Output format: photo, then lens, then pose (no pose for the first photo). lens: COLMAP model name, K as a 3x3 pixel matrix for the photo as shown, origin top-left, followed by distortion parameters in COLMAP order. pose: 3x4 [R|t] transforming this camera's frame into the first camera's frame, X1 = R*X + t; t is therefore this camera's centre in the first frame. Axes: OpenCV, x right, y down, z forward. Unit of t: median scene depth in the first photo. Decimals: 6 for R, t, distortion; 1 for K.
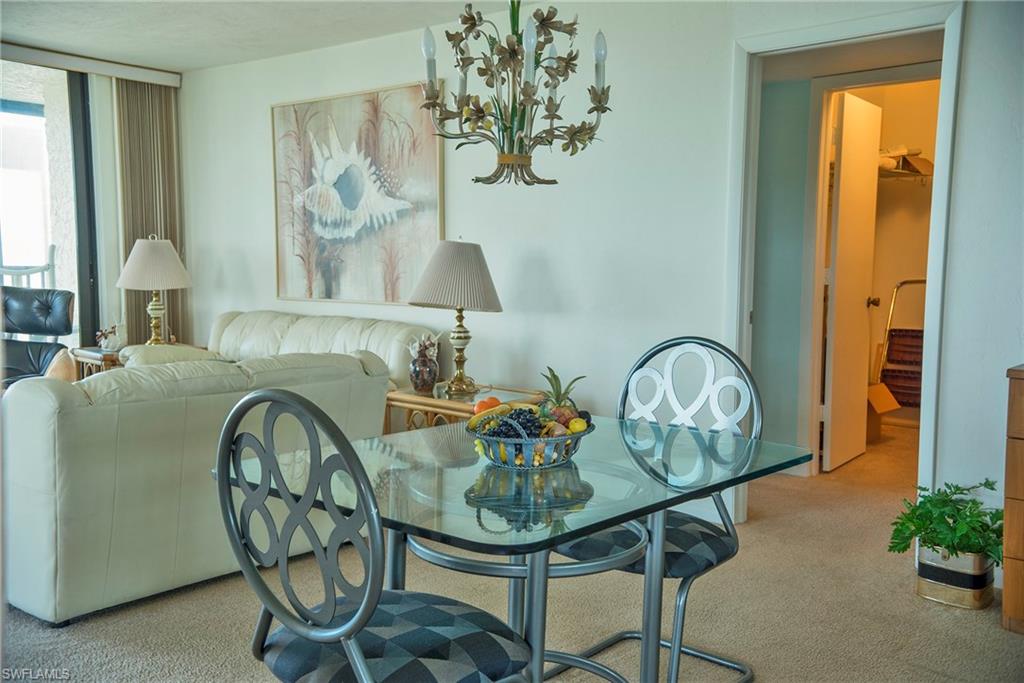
lens RADIAL K [[997.3, 0, 511.5], [0, 997.3, 343.3], [0, 0, 1]] dist [0.015633, 0.000000]
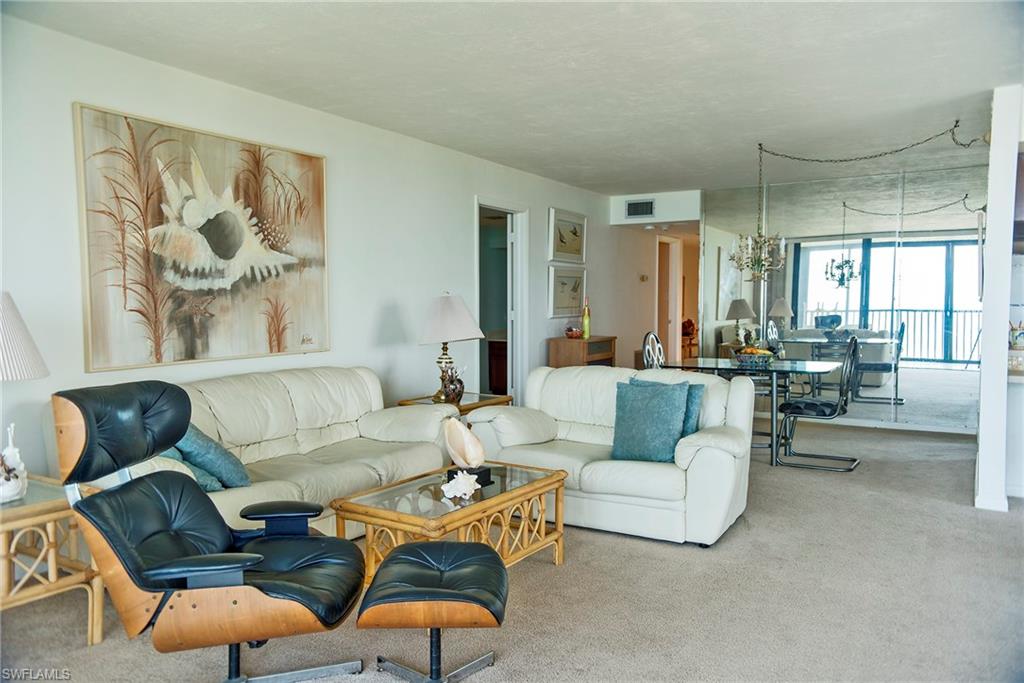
lens RADIAL K [[759.3, 0, 510.6], [0, 759.3, 340.2], [0, 0, 1]] dist [0.051954, 0.001042]
pose [[0.986310, -0.012709, 0.164411, -0.017236], [0.019415, 0.999041, -0.039246, -0.025437], [-0.163755, 0.041900, 0.985611, 0.256770]]
